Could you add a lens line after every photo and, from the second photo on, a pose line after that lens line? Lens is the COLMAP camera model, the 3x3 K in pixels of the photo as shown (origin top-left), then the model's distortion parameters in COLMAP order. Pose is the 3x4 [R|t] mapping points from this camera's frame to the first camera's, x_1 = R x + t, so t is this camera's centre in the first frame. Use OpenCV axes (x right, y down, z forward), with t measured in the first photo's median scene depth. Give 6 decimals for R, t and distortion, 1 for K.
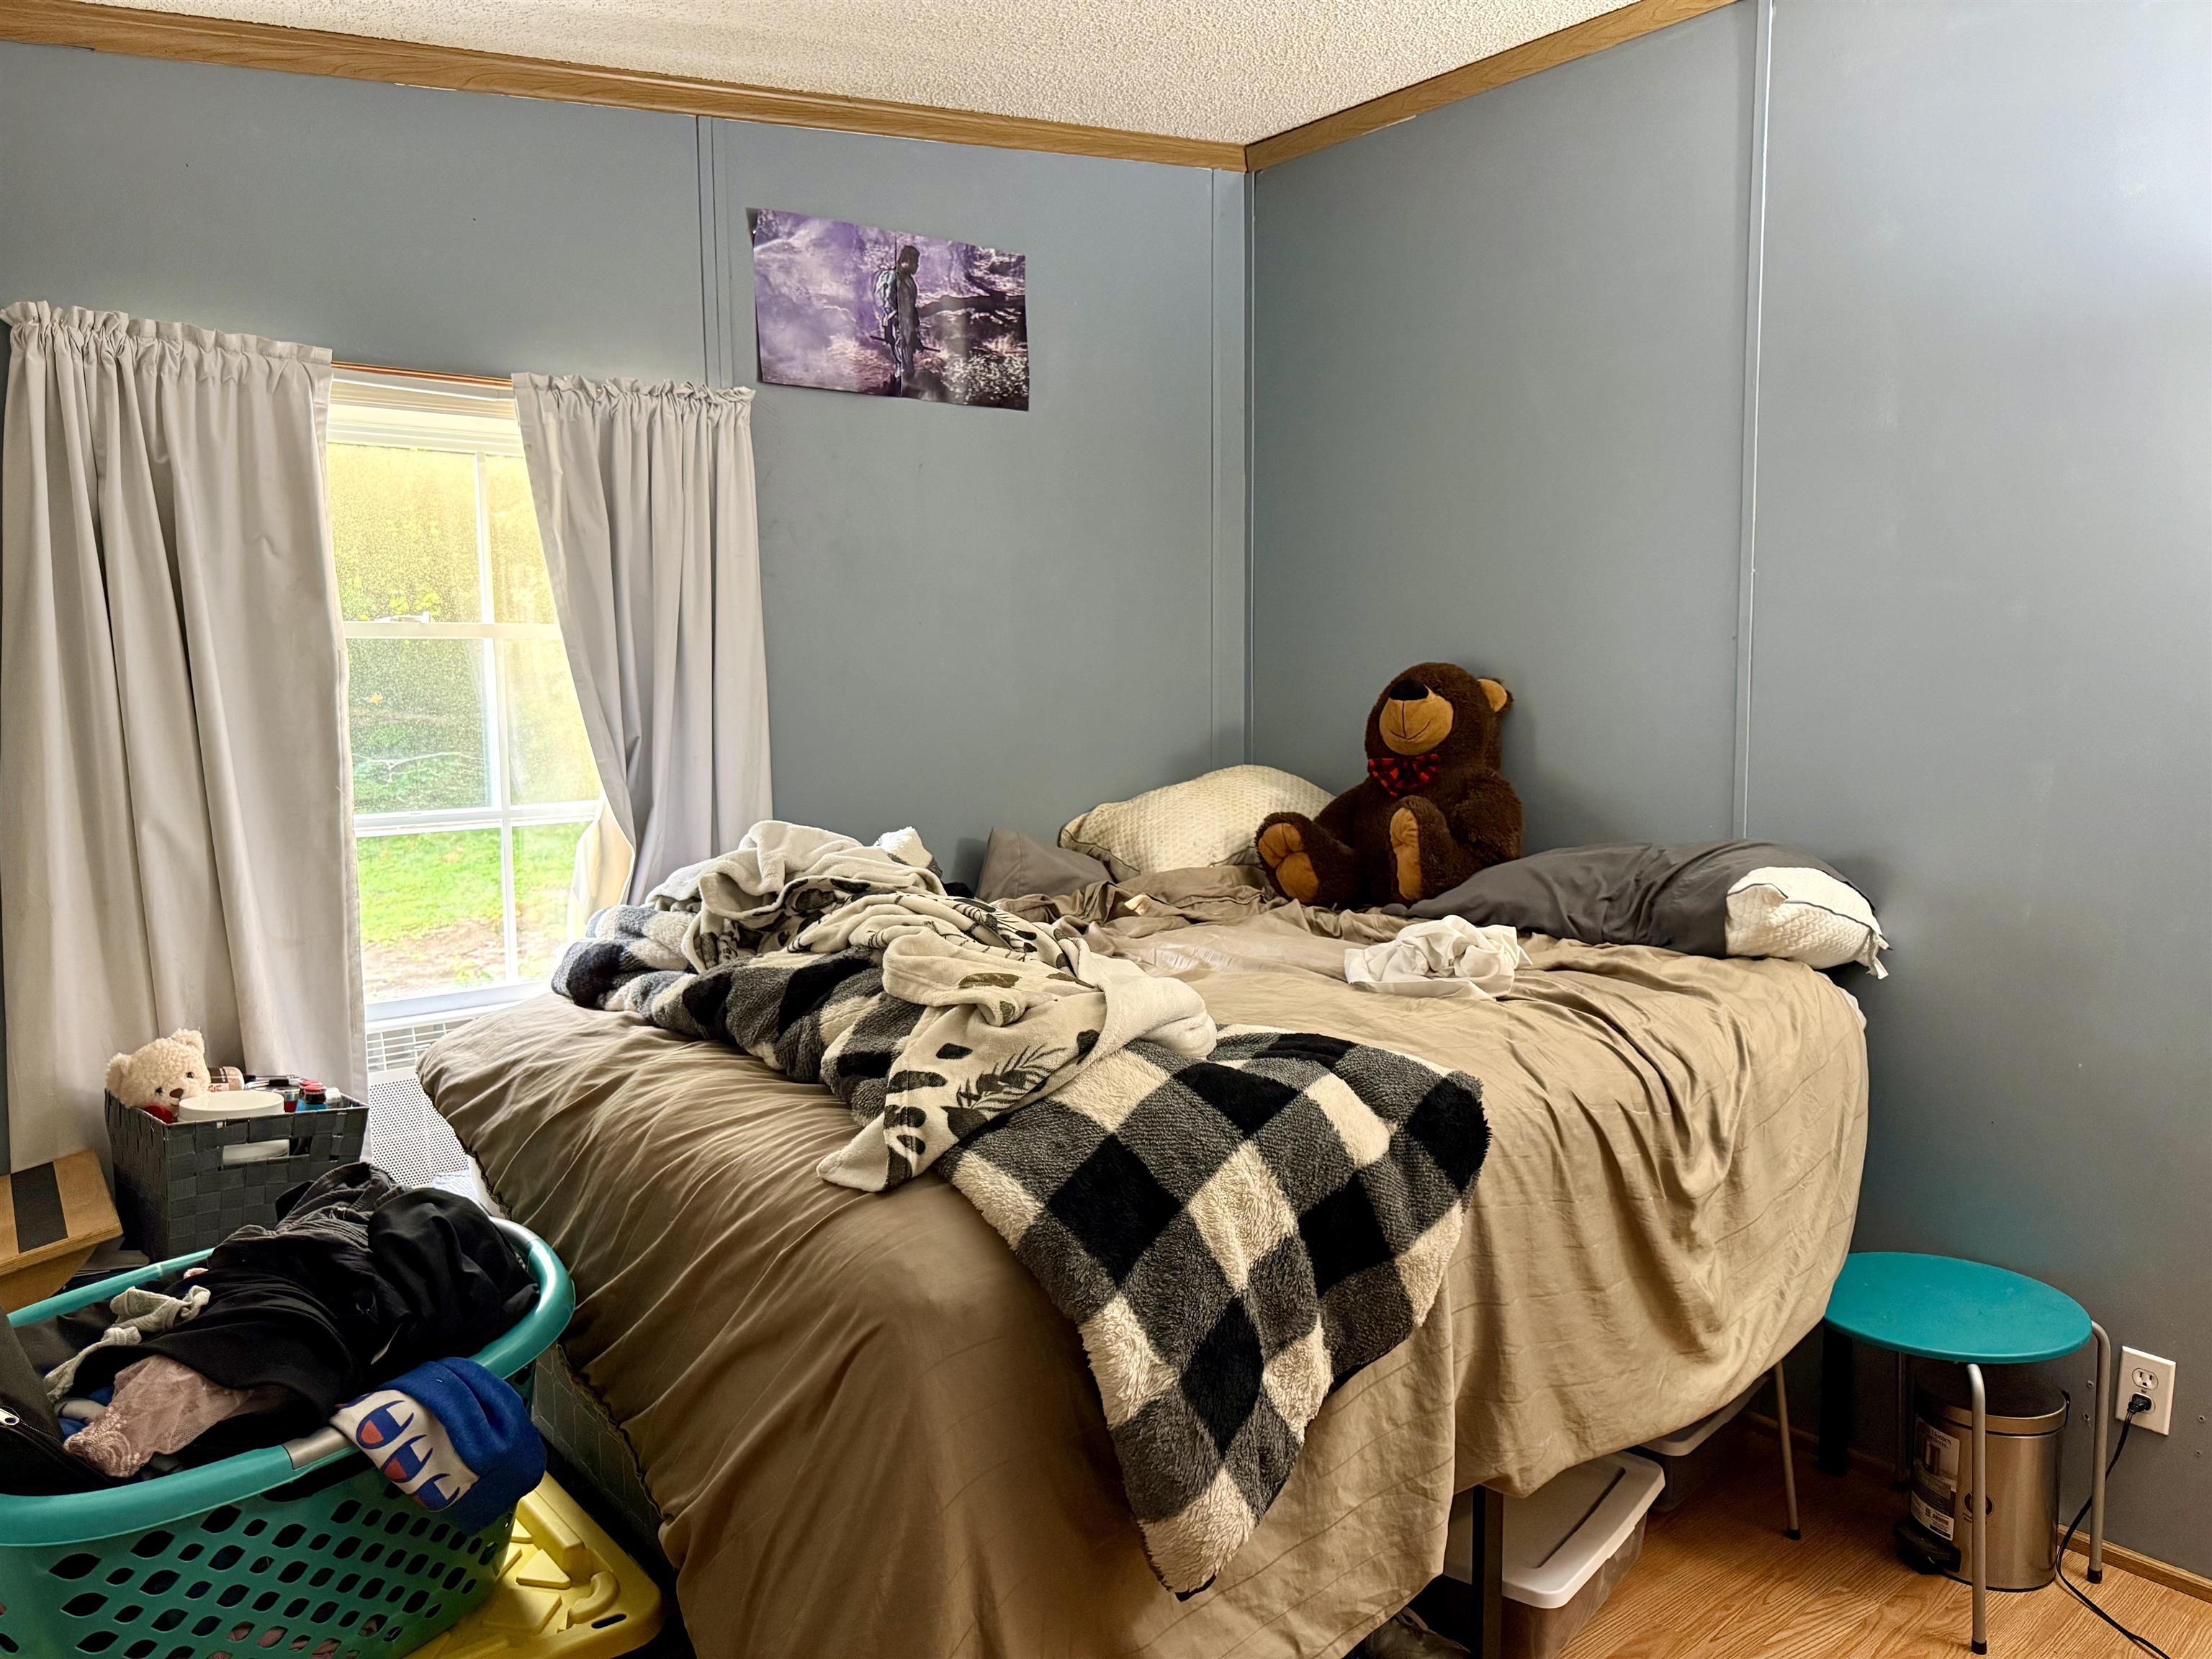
lens RADIAL K [[1574.1, 0, 1105.1], [0, 1574.1, 826.6], [0, 0, 1]] dist [0.007990, -0.000107]
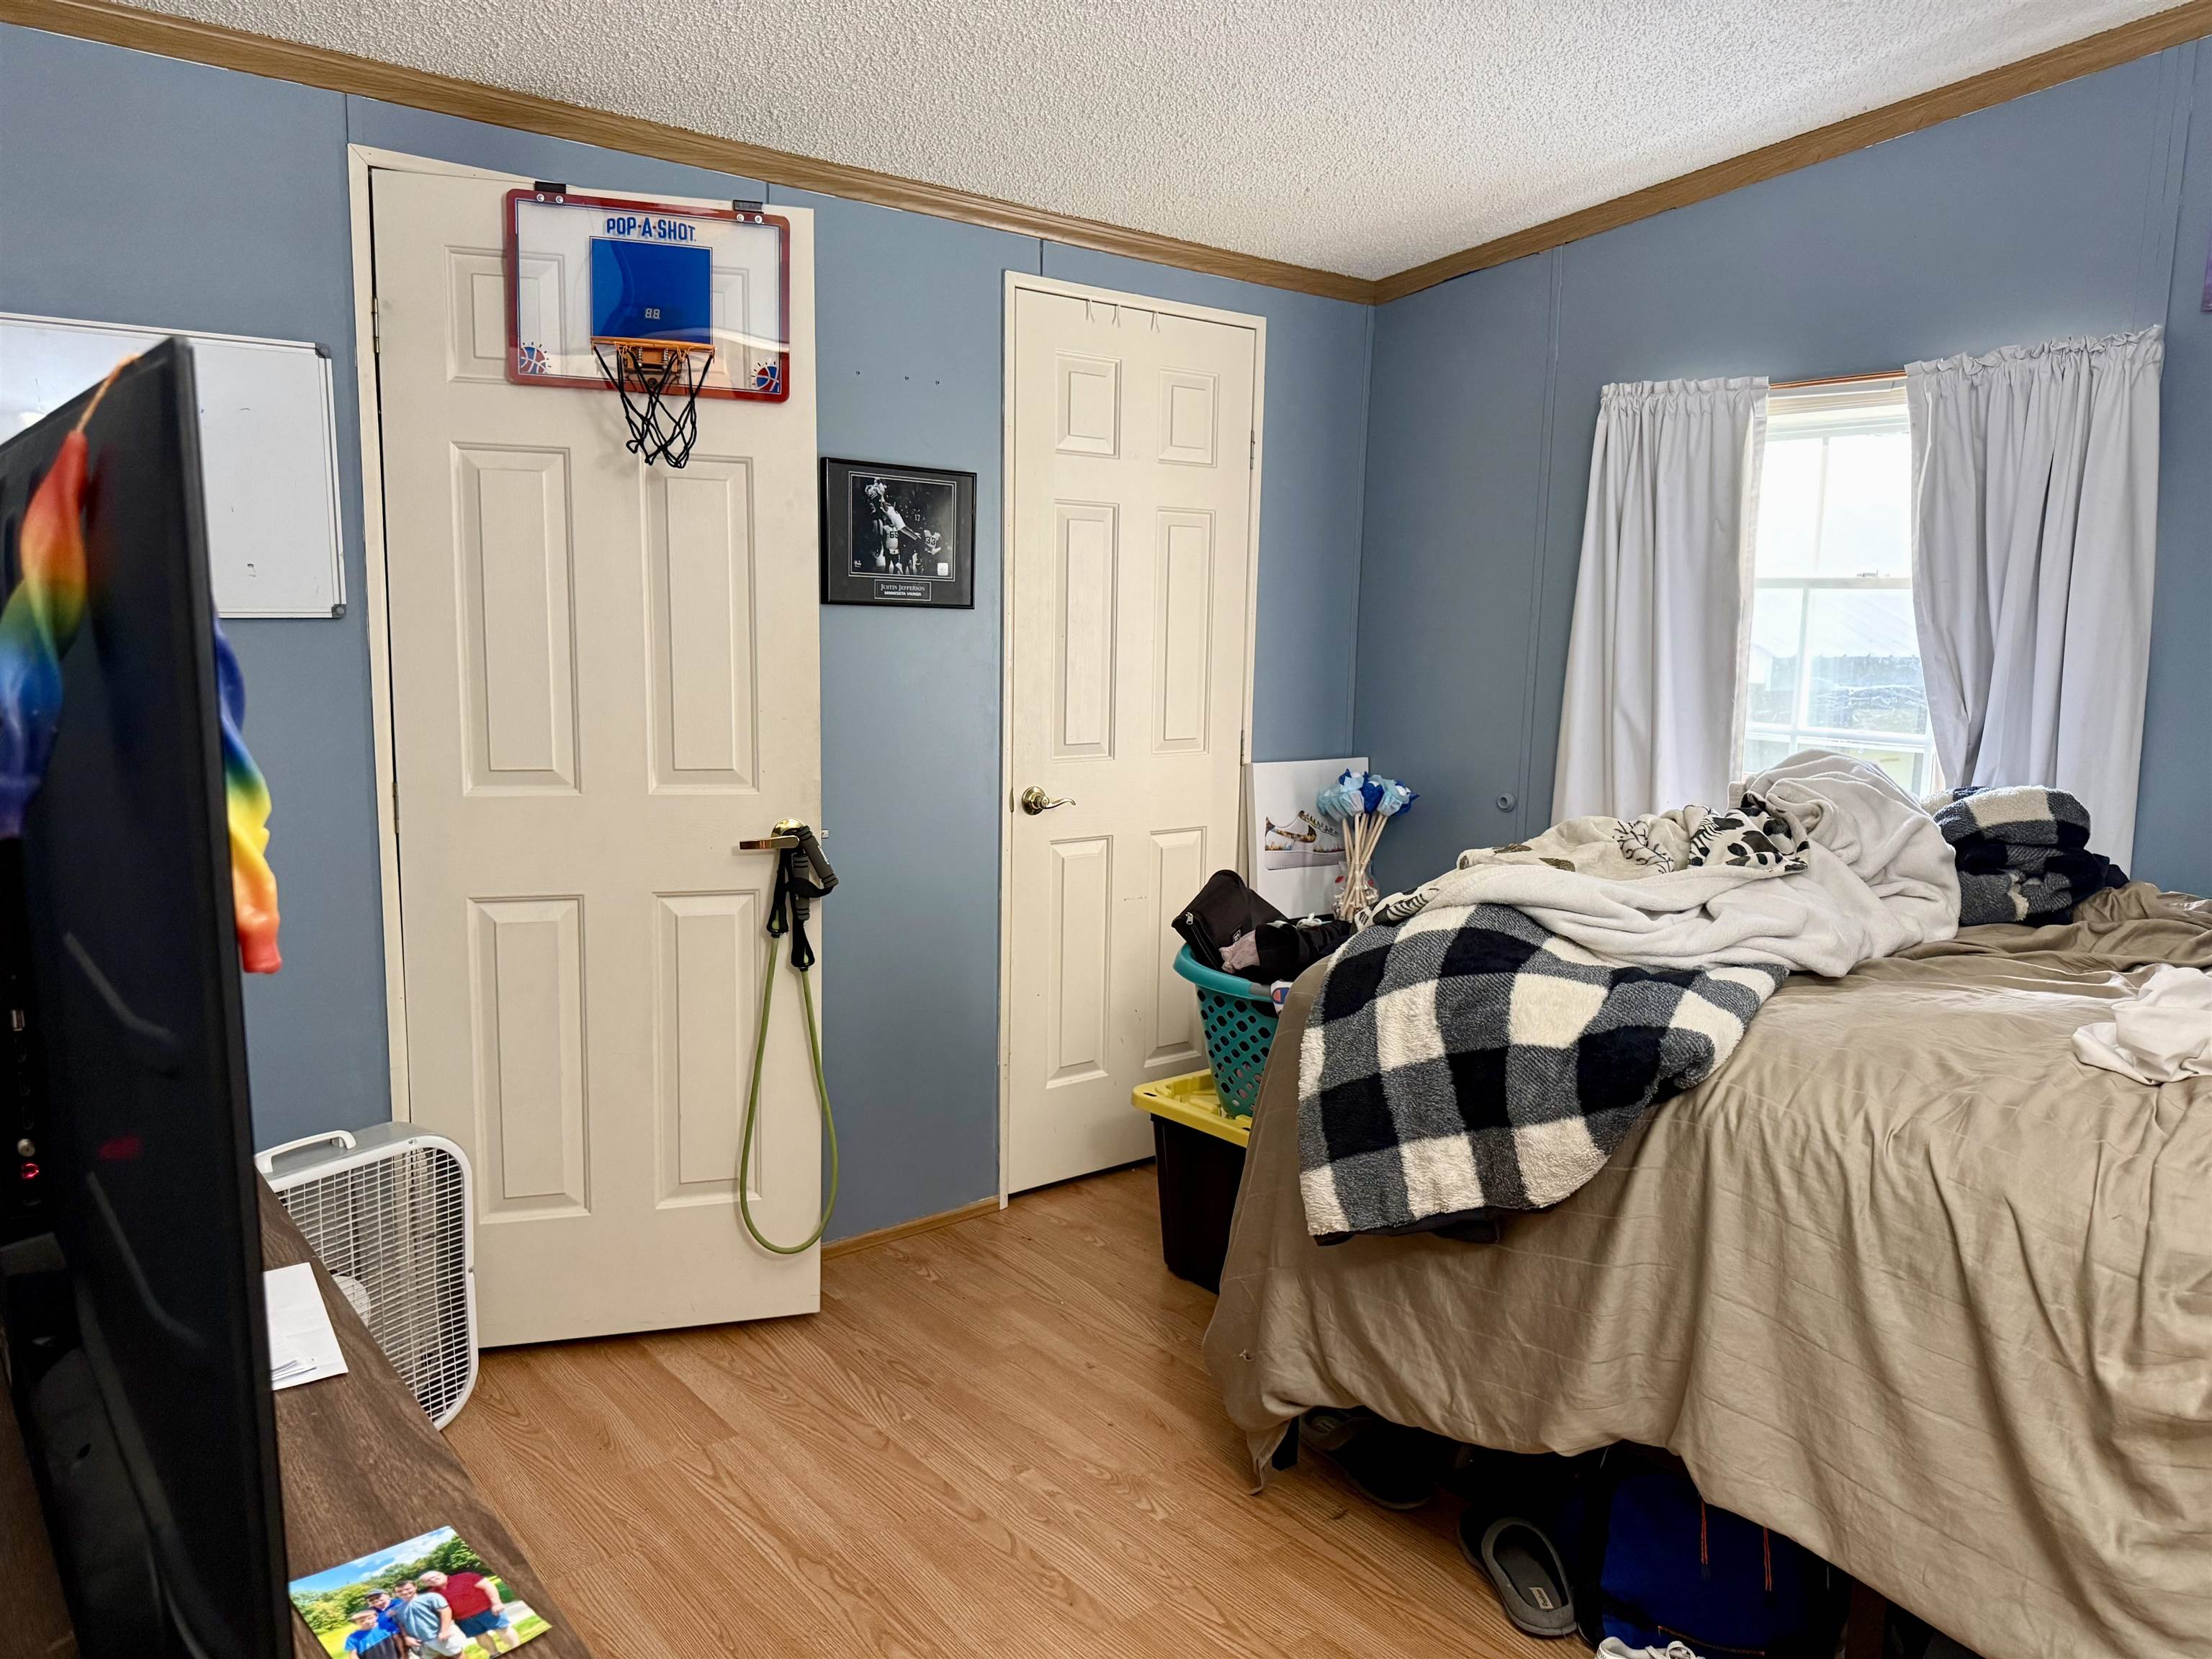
lens RADIAL K [[1574.1, 0, 1104.5], [0, 1574.1, 832.7], [0, 0, 1]] dist [0.007990, -0.000107]
pose [[-0.004236, 0.154462, -0.987990, 1.076375], [-0.116770, 0.981163, 0.153896, -0.070321], [0.993150, 0.116019, 0.013881, 0.542724]]
